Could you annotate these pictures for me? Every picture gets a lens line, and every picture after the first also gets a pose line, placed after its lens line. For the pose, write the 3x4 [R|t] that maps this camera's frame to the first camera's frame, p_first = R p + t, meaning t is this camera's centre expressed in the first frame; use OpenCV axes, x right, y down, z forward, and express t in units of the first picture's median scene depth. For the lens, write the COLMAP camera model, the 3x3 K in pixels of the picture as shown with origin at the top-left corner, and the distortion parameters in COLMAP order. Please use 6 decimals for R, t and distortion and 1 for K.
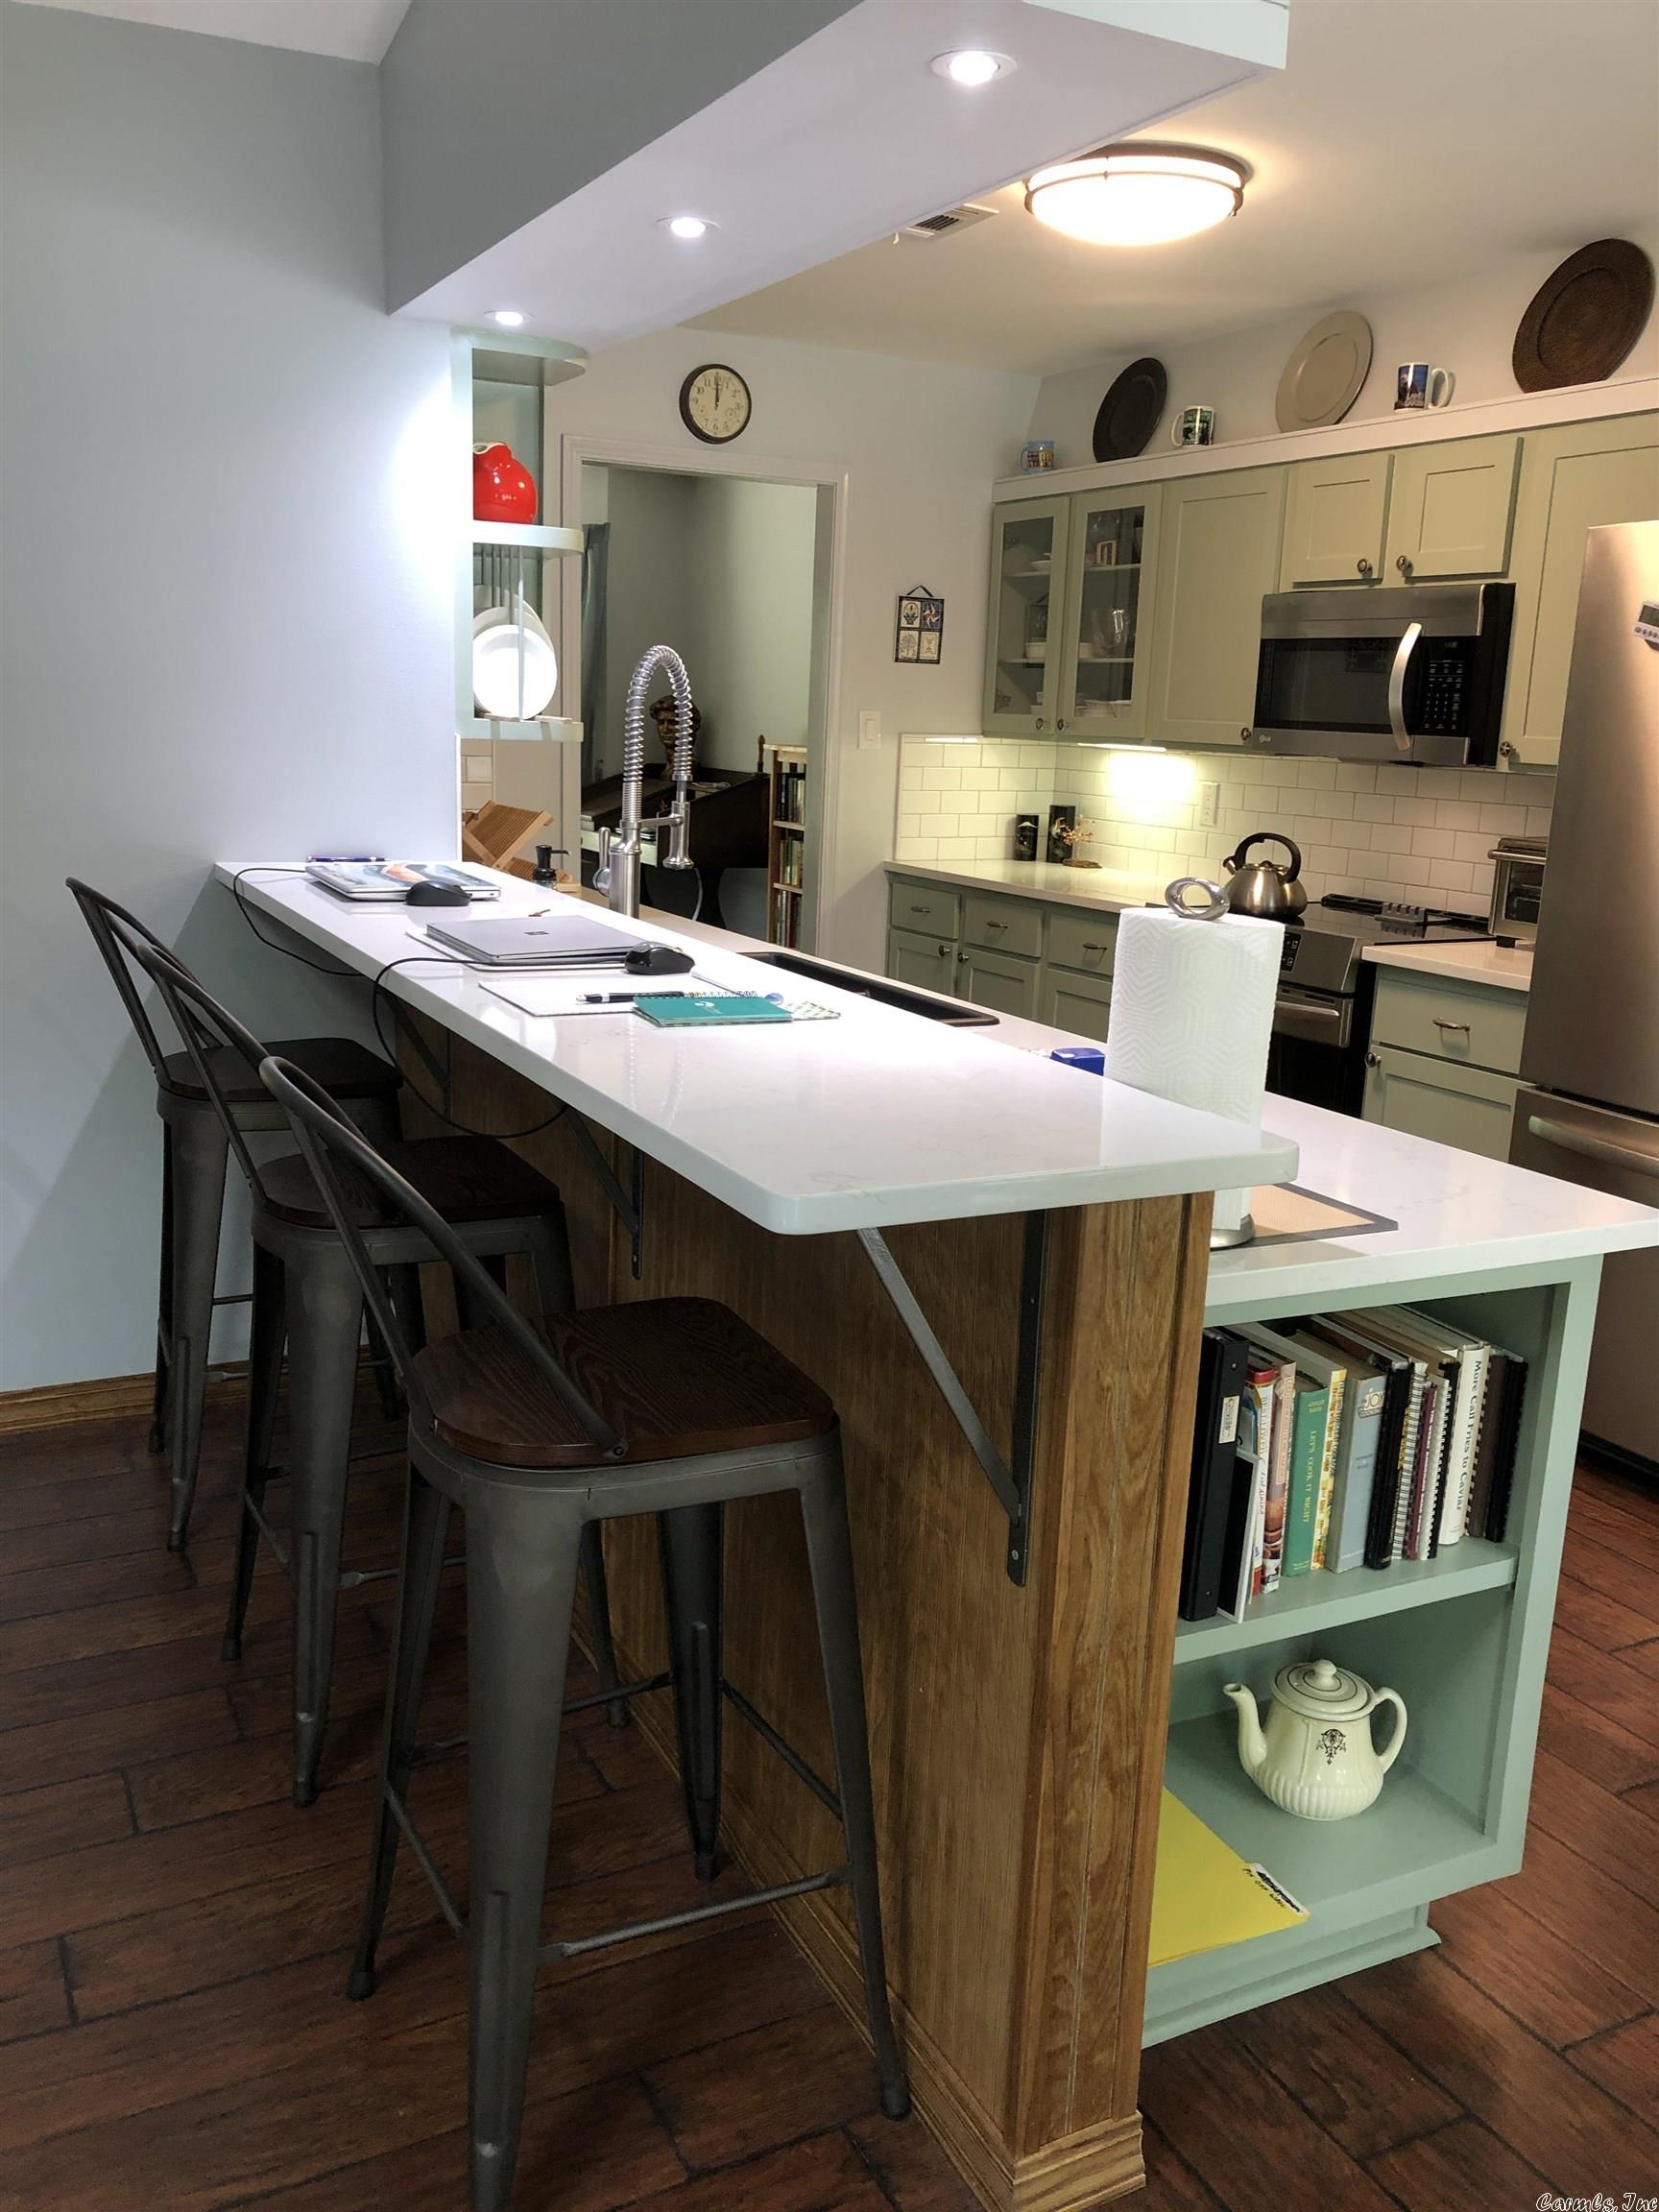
lens RADIAL K [[1824.1, 0, 829.4], [0, 1824.1, 1100.0], [0, 0, 1]] dist [0.022443, -0.002314]
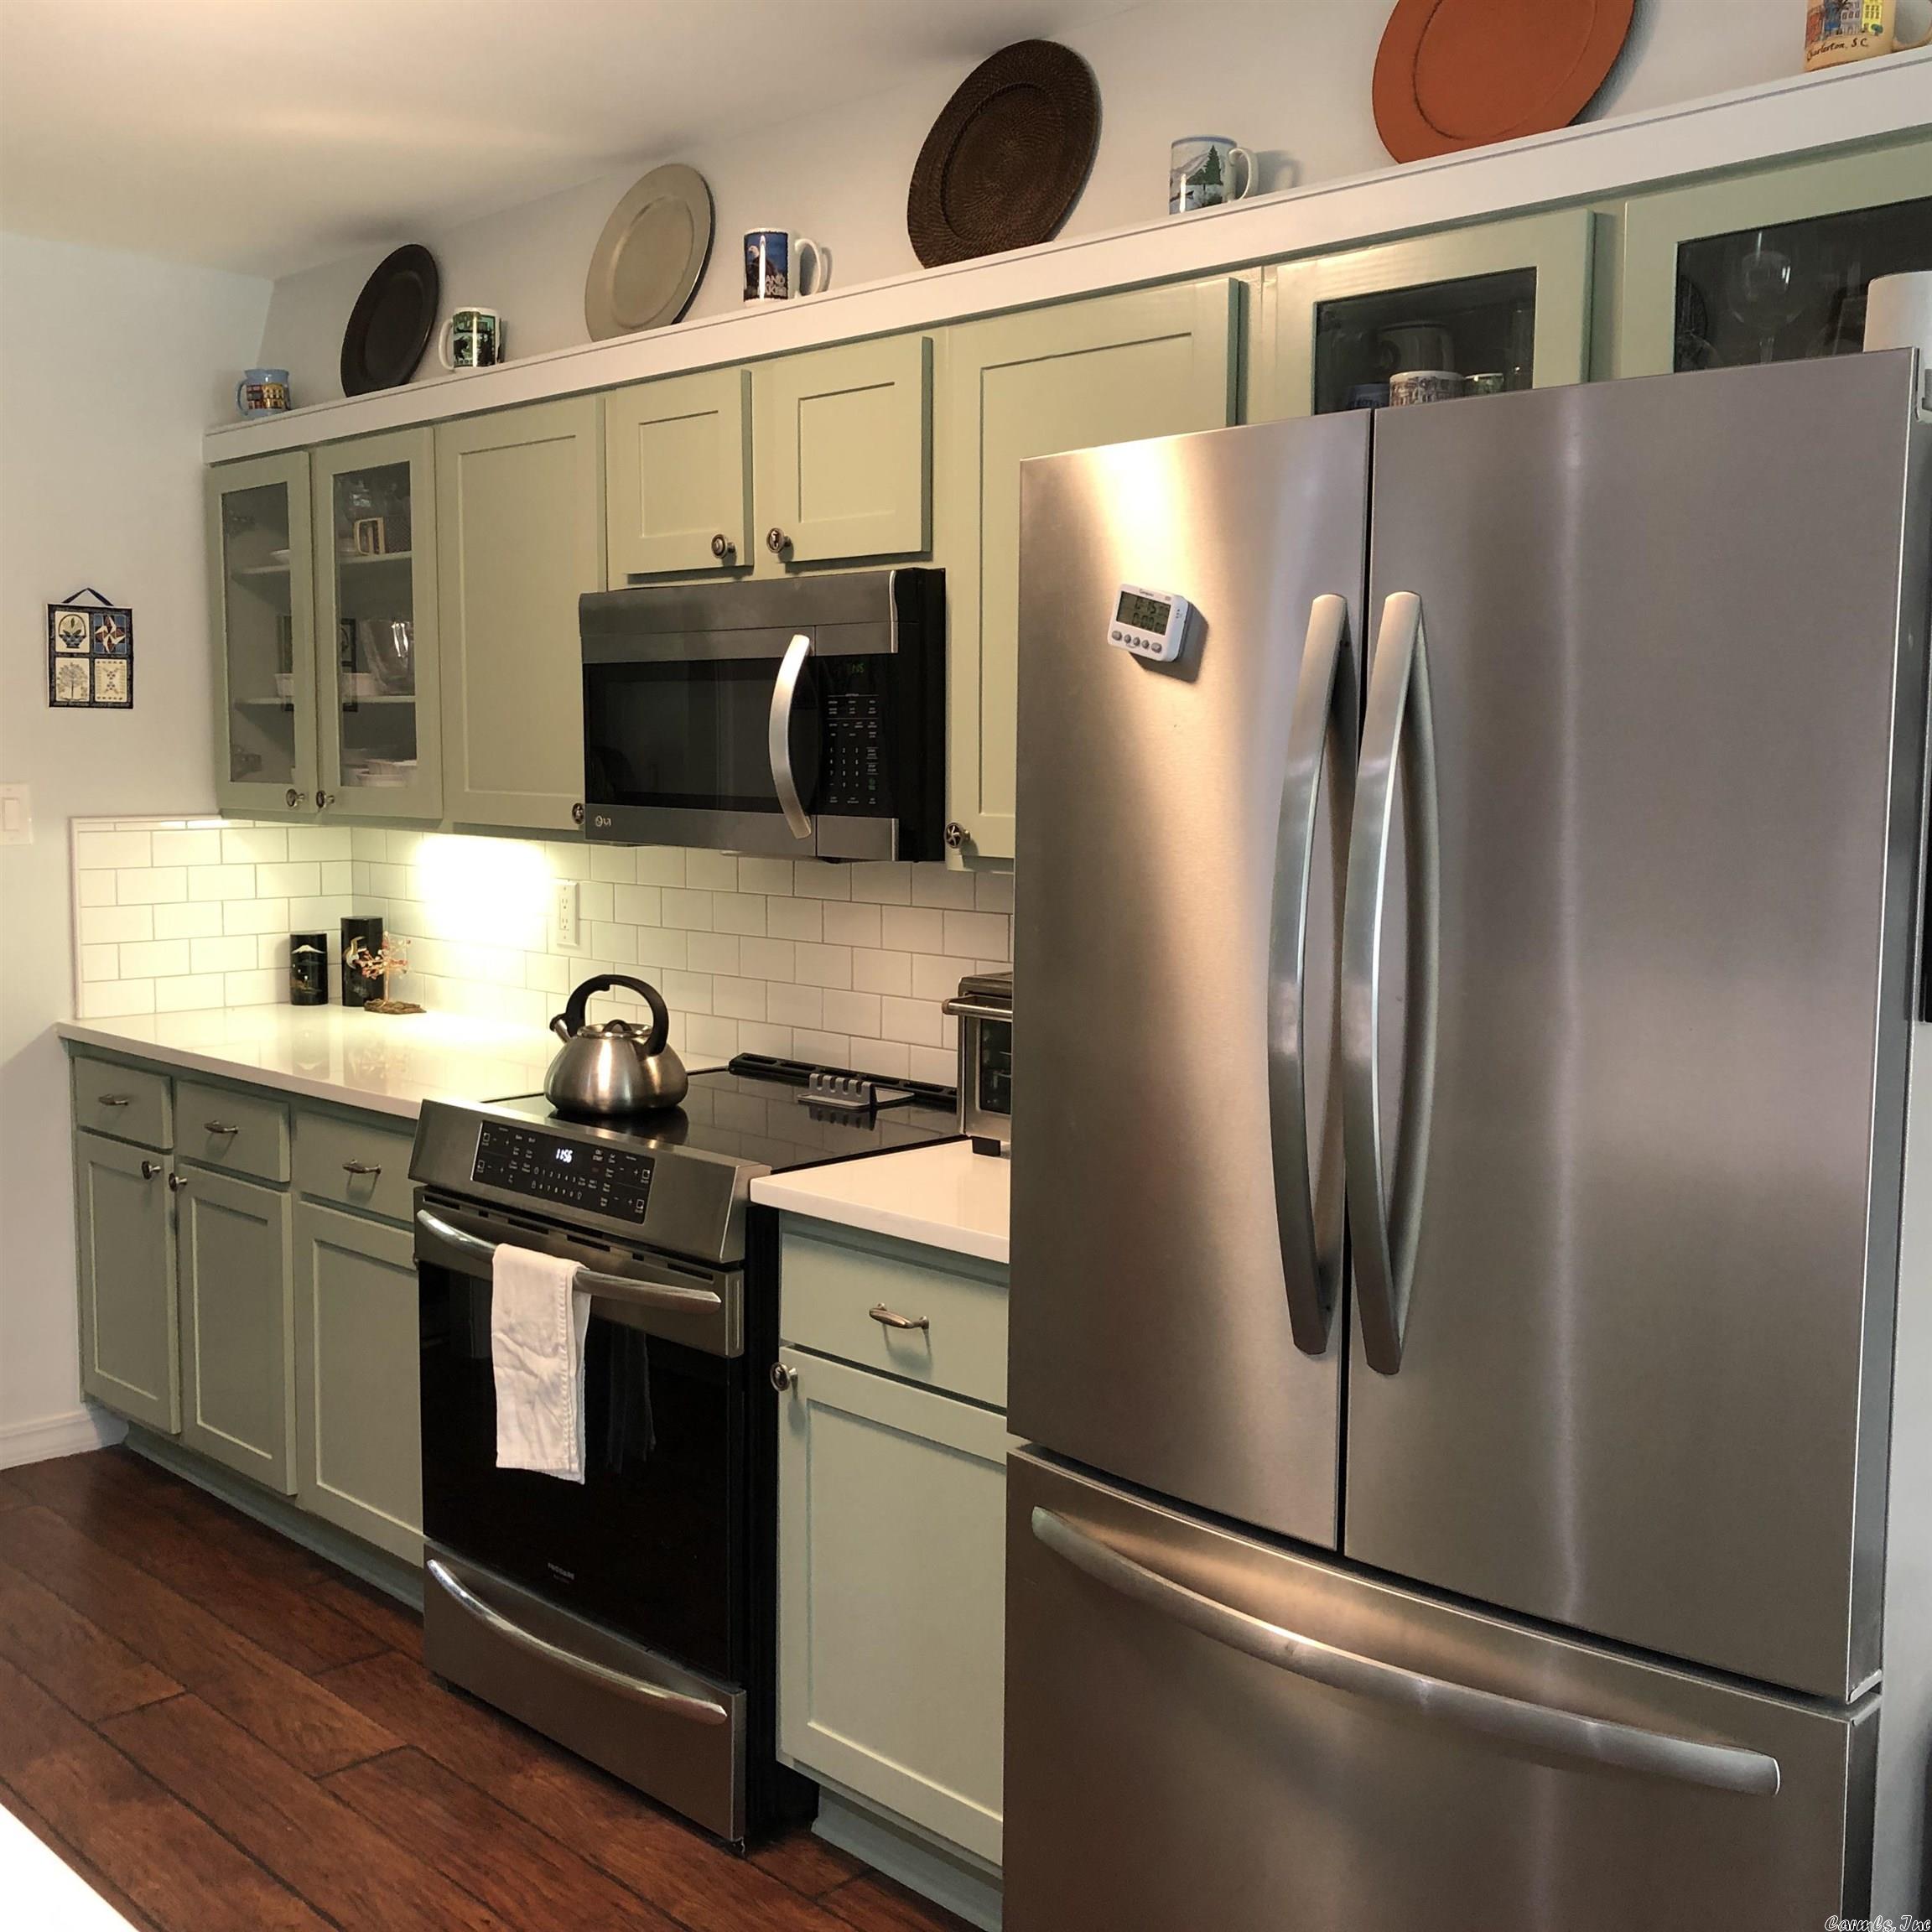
lens RADIAL K [[2133.4, 0, 967.4], [0, 2133.4, 969.1], [0, 0, 1]] dist [-0.014767, 0.000000]
pose [[0.952967, -0.054871, 0.298064, 0.140925], [0.086477, 0.991819, -0.093895, -0.071379], [-0.290474, 0.115255, 0.949917, 0.293185]]
